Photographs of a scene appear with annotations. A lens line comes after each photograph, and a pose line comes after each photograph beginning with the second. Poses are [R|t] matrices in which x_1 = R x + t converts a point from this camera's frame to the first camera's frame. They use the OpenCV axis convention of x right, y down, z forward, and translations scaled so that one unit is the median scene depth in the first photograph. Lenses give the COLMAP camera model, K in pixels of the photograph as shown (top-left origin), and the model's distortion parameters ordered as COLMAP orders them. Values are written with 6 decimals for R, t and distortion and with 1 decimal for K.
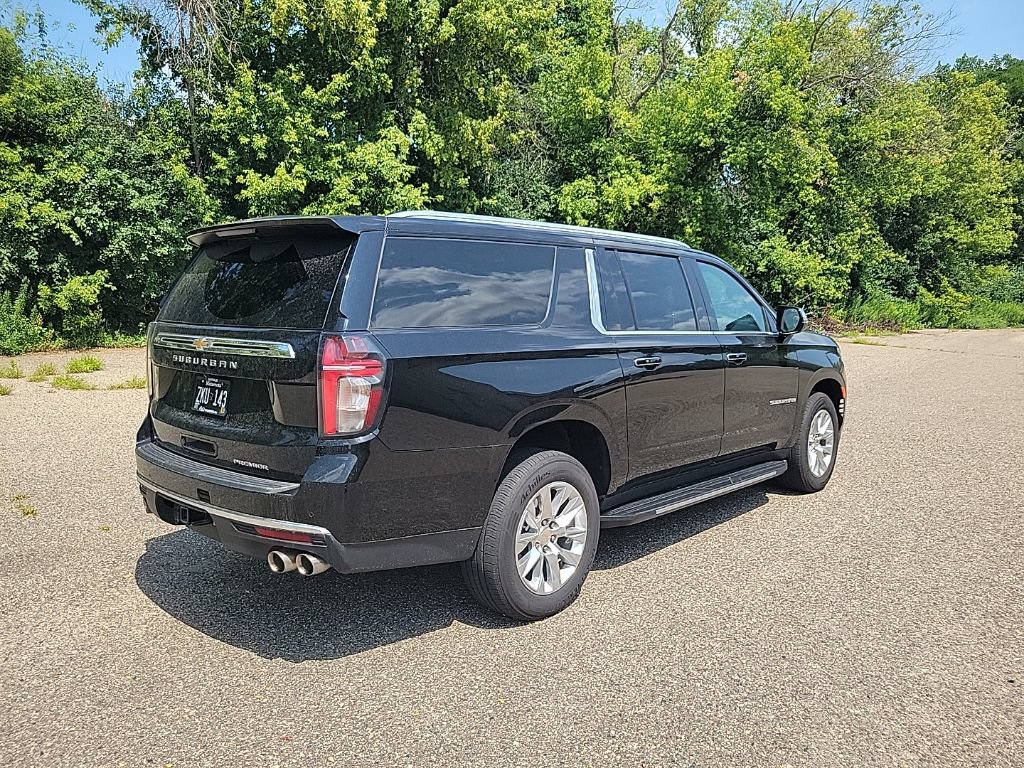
lens RADIAL K [[769.9, 0, 515.1], [0, 769.9, 394.9], [0, 0, 1]] dist [0.051301, -0.029512]
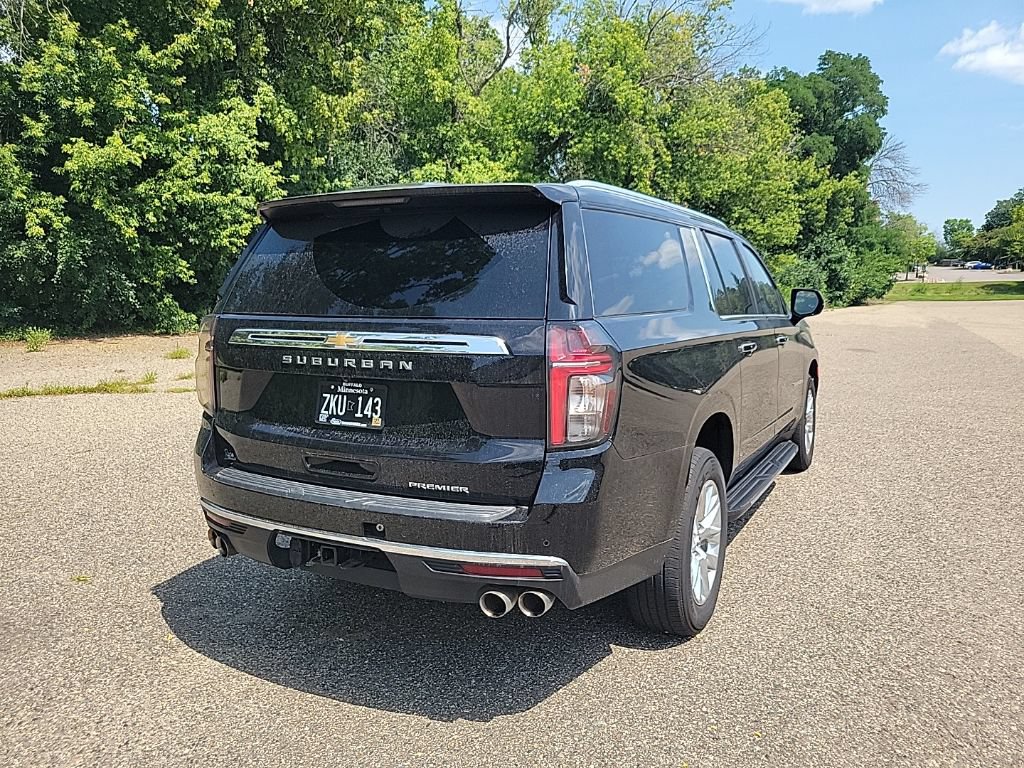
lens RADIAL K [[771.3, 0, 524.0], [0, 771.3, 383.3], [0, 0, 1]] dist [0.051692, -0.034470]
pose [[0.966364, -0.040689, 0.253939, -0.081153], [0.040606, 0.999160, 0.005569, -0.003513], [-0.253952, 0.004930, 0.967204, 0.034284]]
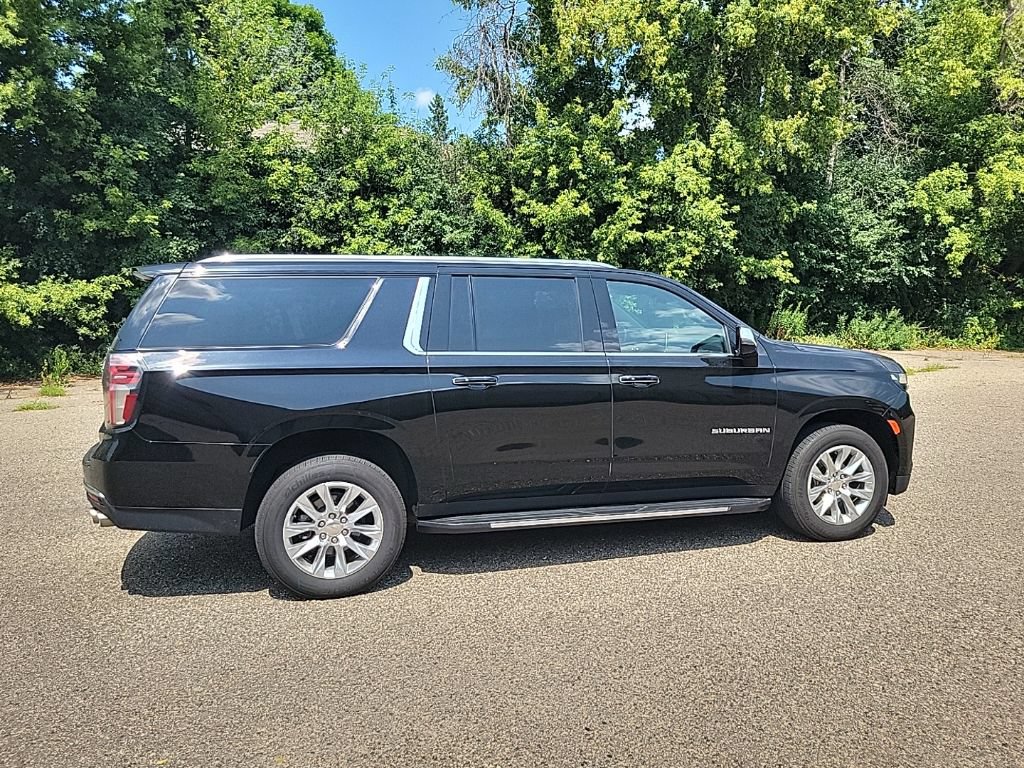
lens RADIAL K [[800.8, 0, 520.1], [0, 800.8, 392.0], [0, 0, 1]] dist [0.045035, -0.005897]
pose [[0.864664, 0.035548, -0.501092, 0.181512], [-0.048531, 0.998738, -0.012893, -0.004073], [0.500002, 0.035467, 0.865298, 0.020776]]
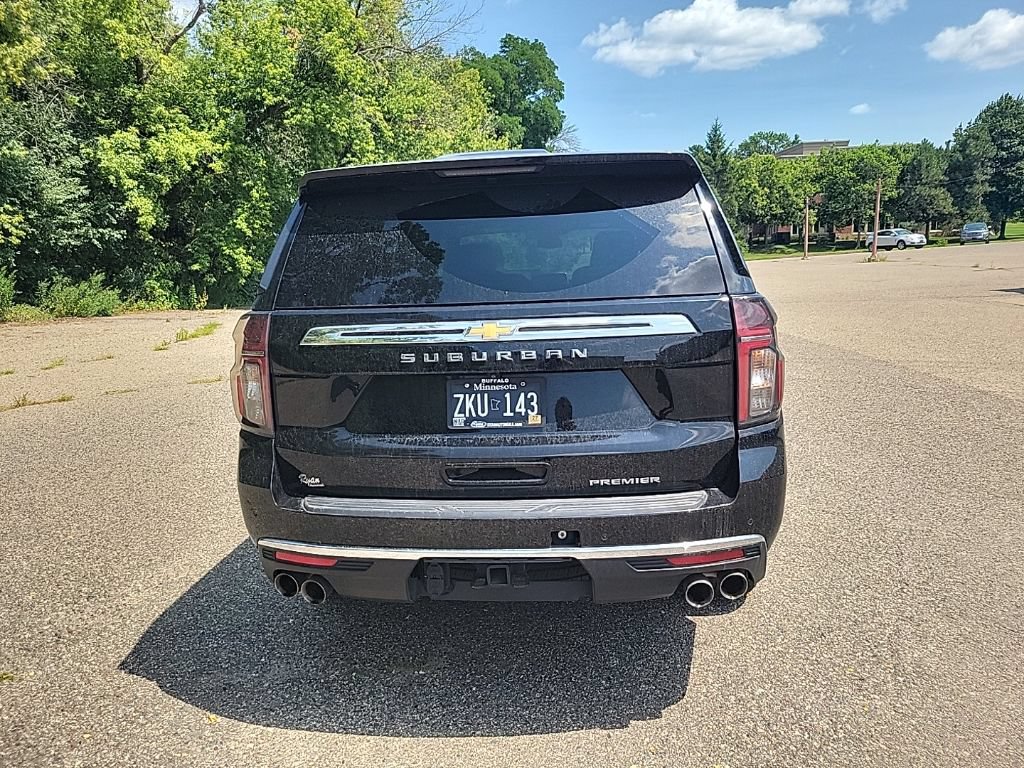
lens RADIAL K [[781.6, 0, 515.6], [0, 781.6, 387.9], [0, 0, 1]] dist [0.052035, -0.032402]
pose [[0.798330, -0.135222, 0.586843, -0.153147], [0.119645, 0.990653, 0.065506, -0.011098], [-0.590216, 0.017917, 0.807047, 0.079492]]
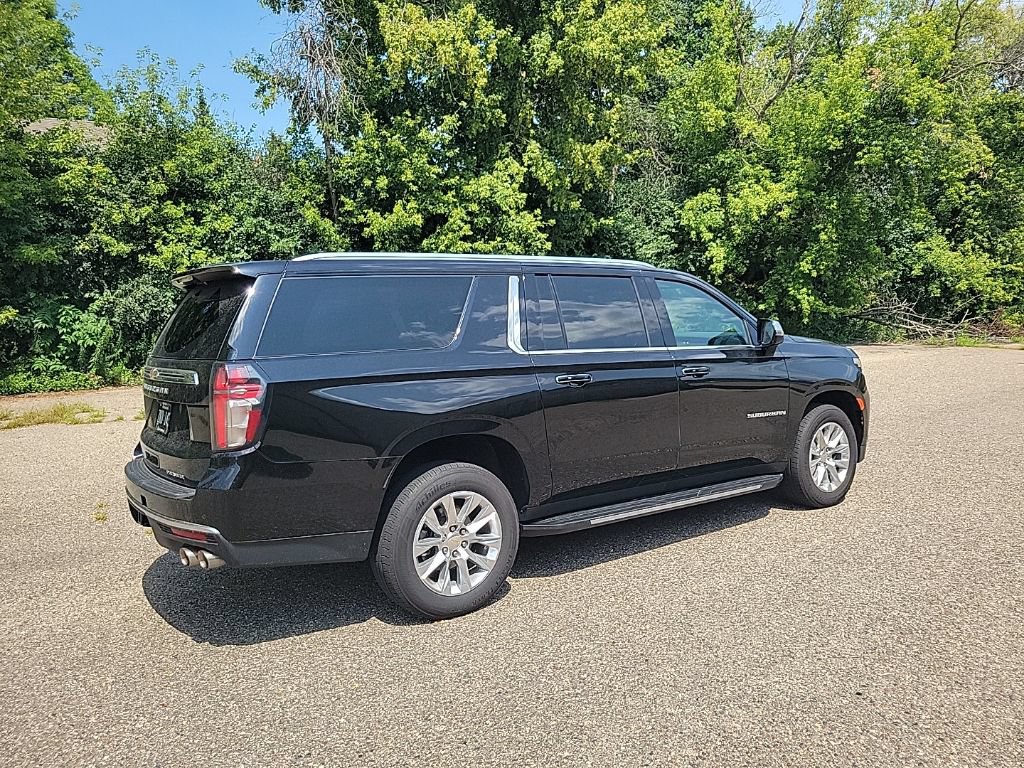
lens RADIAL K [[771.3, 0, 524.0], [0, 771.3, 383.3], [0, 0, 1]] dist [0.051692, -0.034470]
pose [[0.979068, -0.022214, -0.202317, 0.071582], [0.014430, 0.999101, -0.039869, 0.001010], [0.203020, 0.036115, 0.978508, -0.010849]]
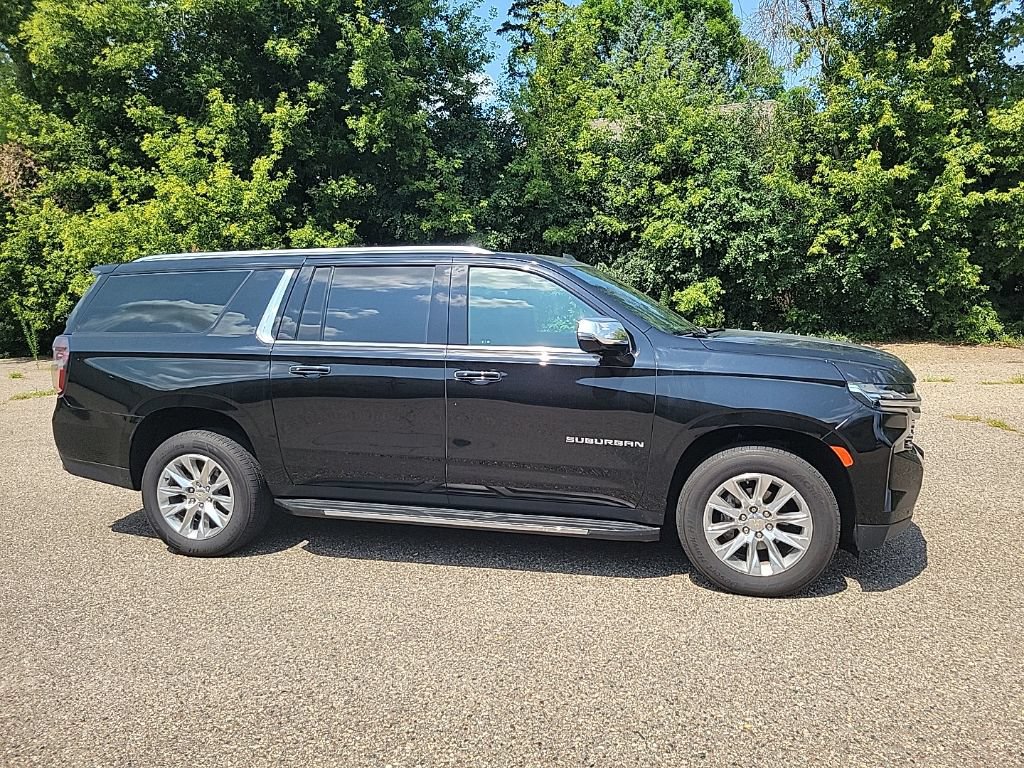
lens RADIAL K [[771.3, 0, 524.0], [0, 771.3, 383.3], [0, 0, 1]] dist [0.051692, -0.034470]
pose [[0.471941, 0.082052, -0.877803, 0.300271], [-0.090594, 0.994902, 0.044291, -0.023980], [0.876963, 0.058621, 0.476969, 0.181128]]
